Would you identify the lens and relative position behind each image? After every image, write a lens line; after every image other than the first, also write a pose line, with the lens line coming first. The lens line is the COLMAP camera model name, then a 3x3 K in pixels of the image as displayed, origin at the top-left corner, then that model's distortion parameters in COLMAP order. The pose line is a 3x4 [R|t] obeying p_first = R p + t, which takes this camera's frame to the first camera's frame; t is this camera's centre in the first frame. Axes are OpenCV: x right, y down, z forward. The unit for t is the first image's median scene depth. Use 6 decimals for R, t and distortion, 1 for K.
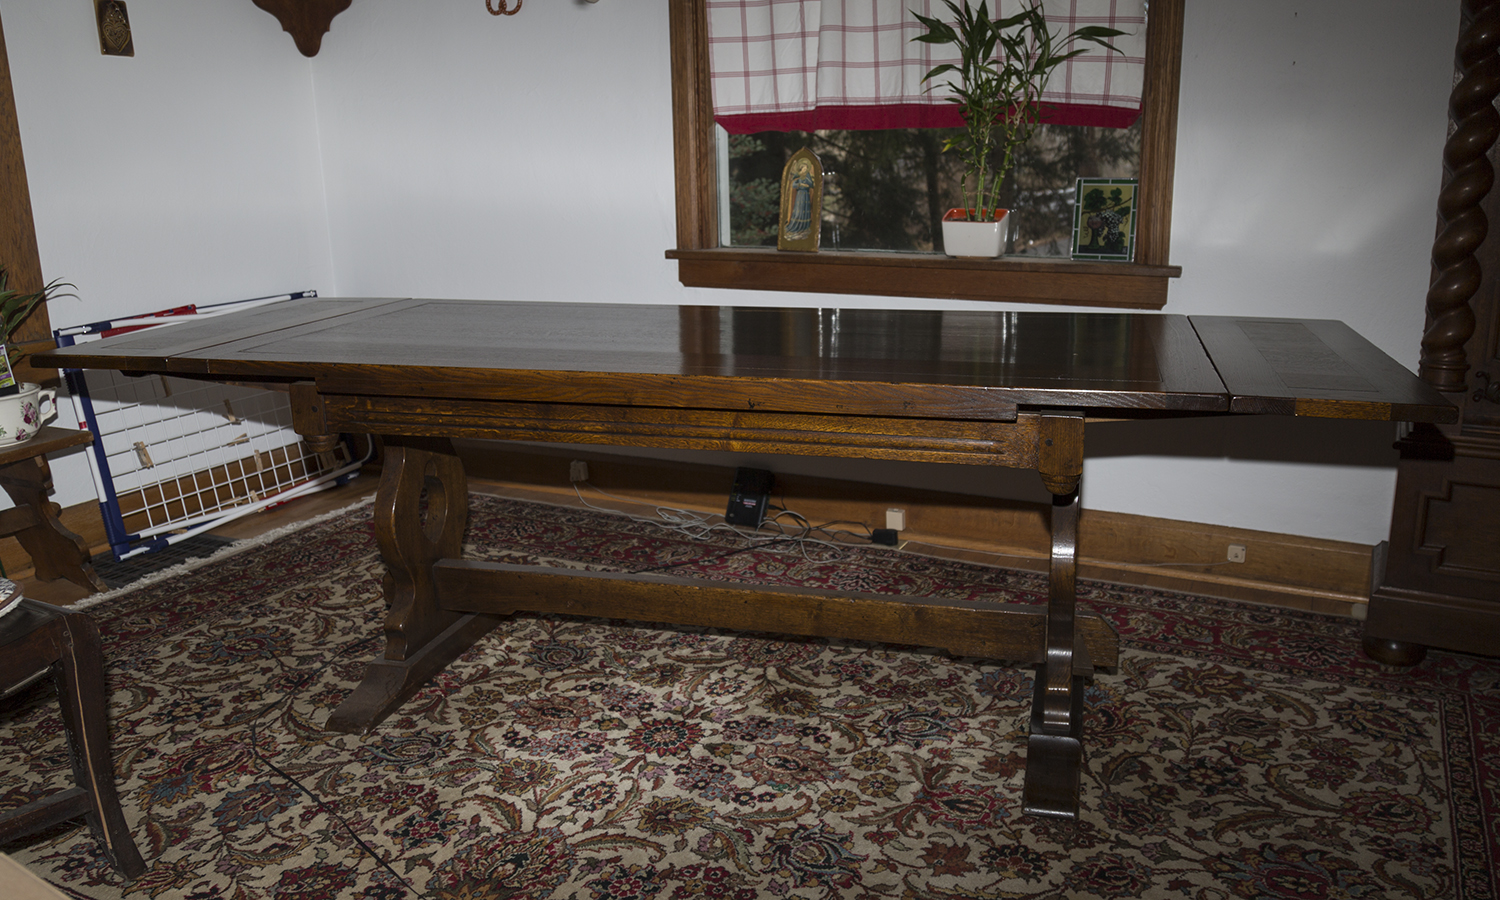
lens RADIAL K [[1169.8, 0, 800.1], [0, 1169.8, 444.8], [0, 0, 1]] dist [0.001081, -0.007224]
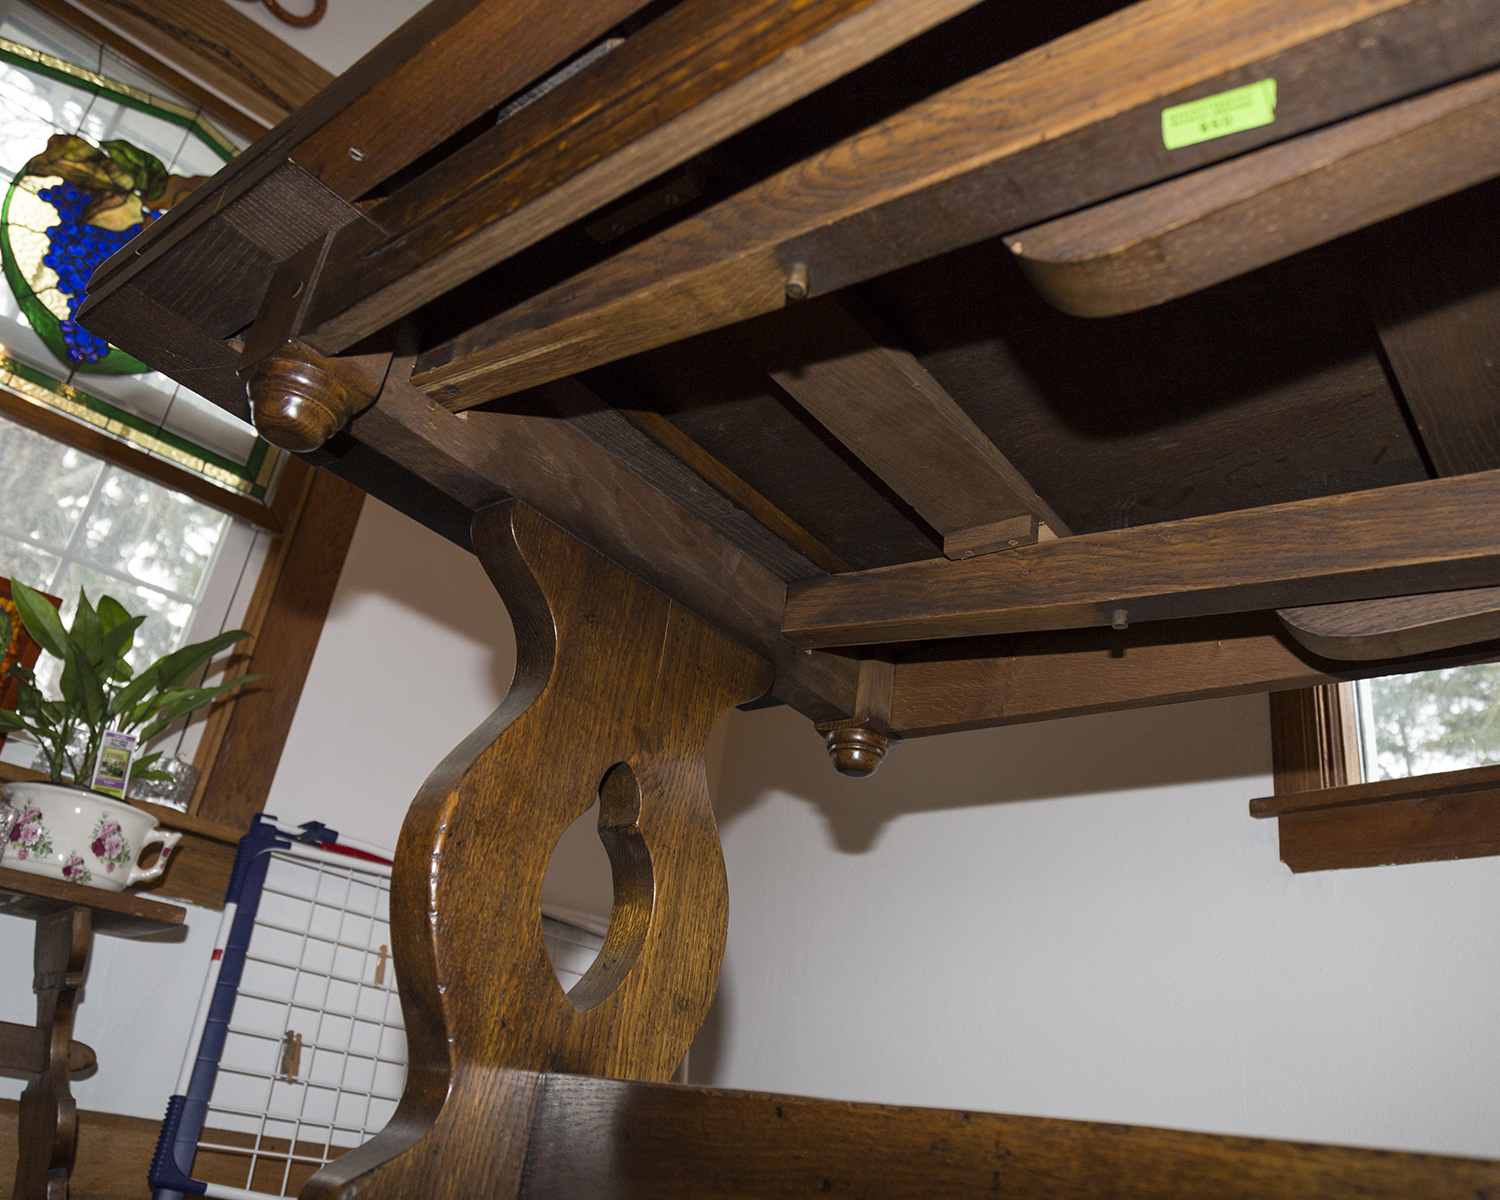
lens RADIAL K [[1167.0, 0, 739.2], [0, 1167.0, 609.3], [0, 0, 1]] dist [-0.004771, 0.001818]
pose [[0.899621, -0.058093, -0.432791, -0.143686], [-0.241002, 0.760442, -0.603031, 0.207472], [0.364144, 0.646803, 0.670109, 0.827741]]
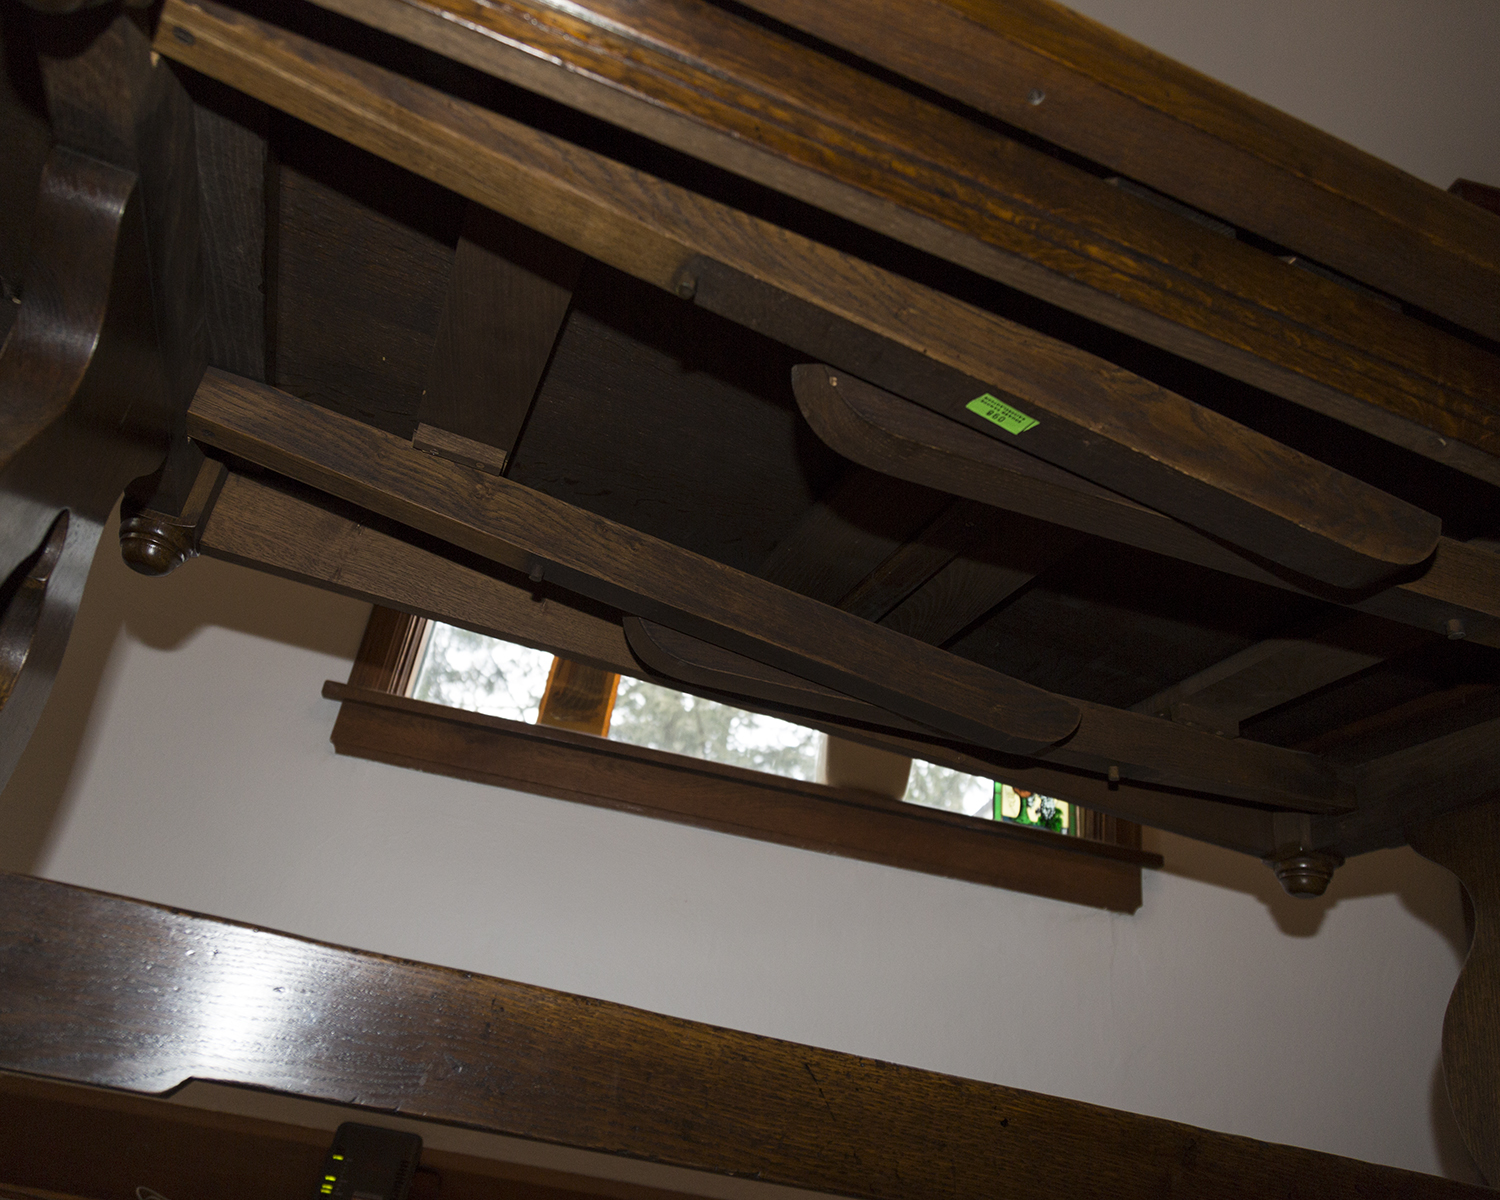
lens RADIAL K [[1192.5, 0, 750.0], [0, 1192.5, 600.0], [0, 0, 1]] dist [0.000698, 0.003078]
pose [[0.809653, 0.384270, 0.443621, -0.335480], [-0.021896, 0.775110, -0.631447, 0.245463], [-0.586501, 0.501539, 0.635984, 0.797264]]
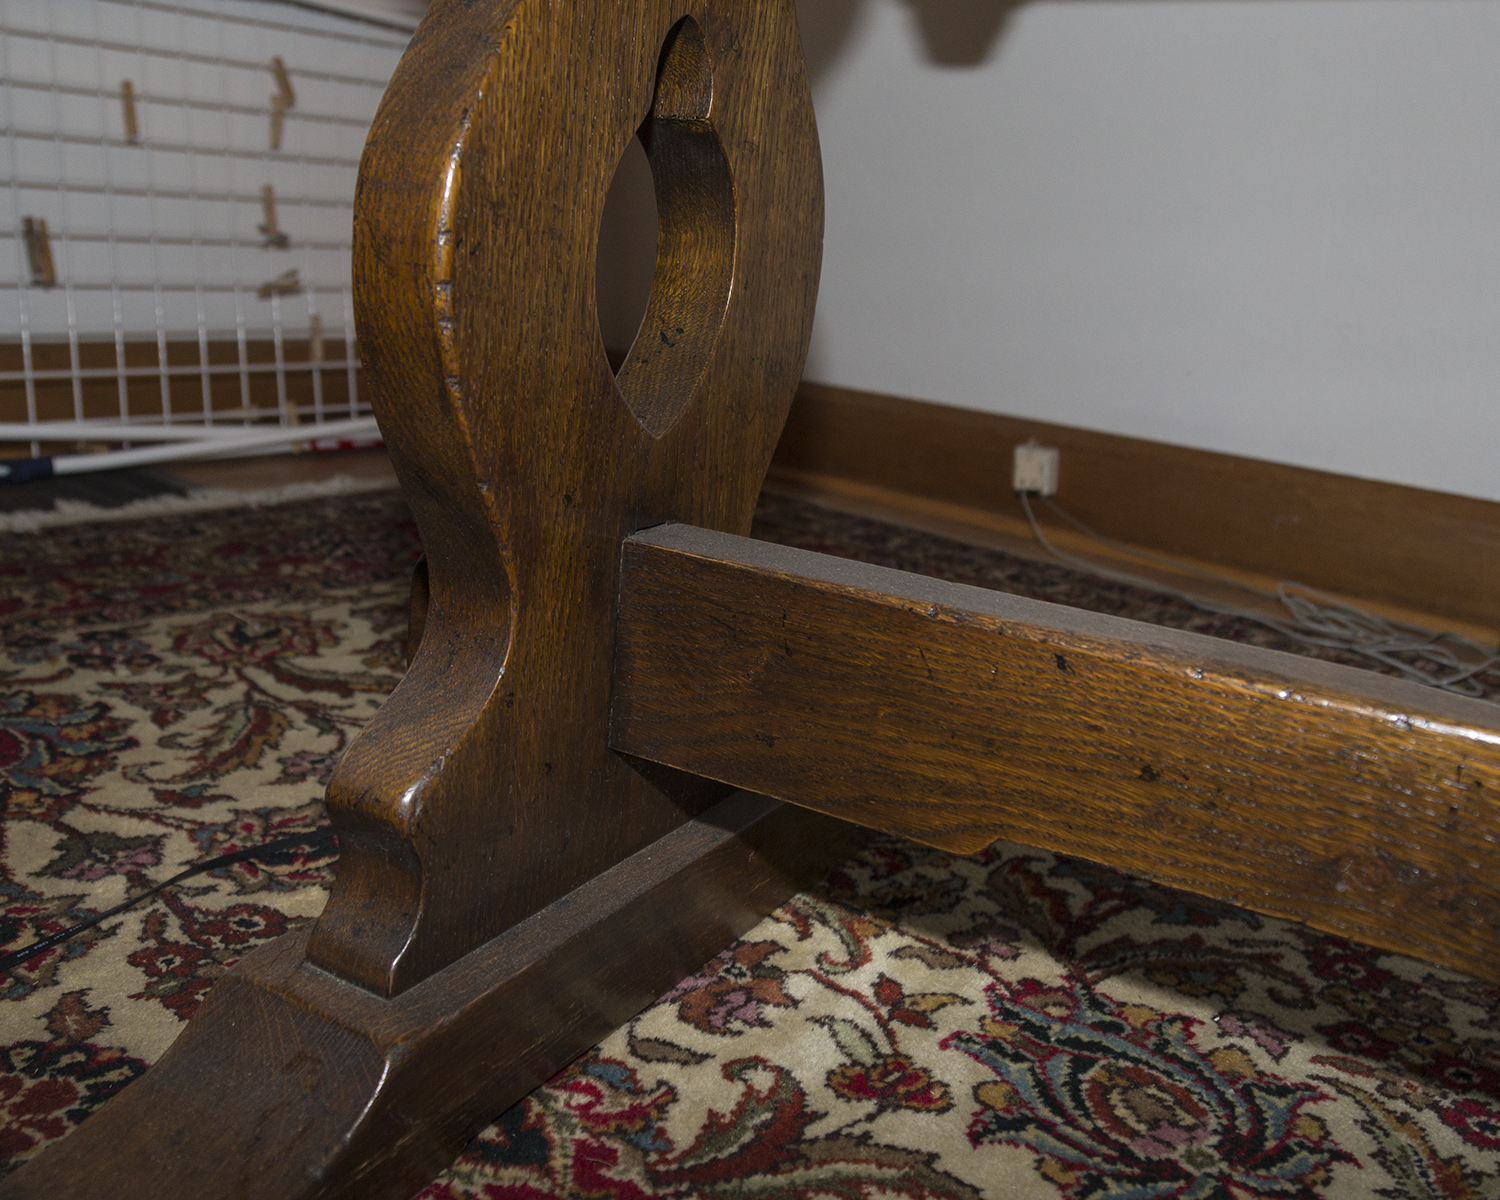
lens RADIAL K [[1488.5, 0, 719.6], [0, 1488.5, 469.0], [0, 0, 1]] dist [0.001588, 0.005995]
pose [[0.948896, 0.139027, -0.283315, -0.255509], [-0.161586, 0.985167, -0.057758, 0.117457], [0.271082, 0.100586, 0.957286, 0.852927]]
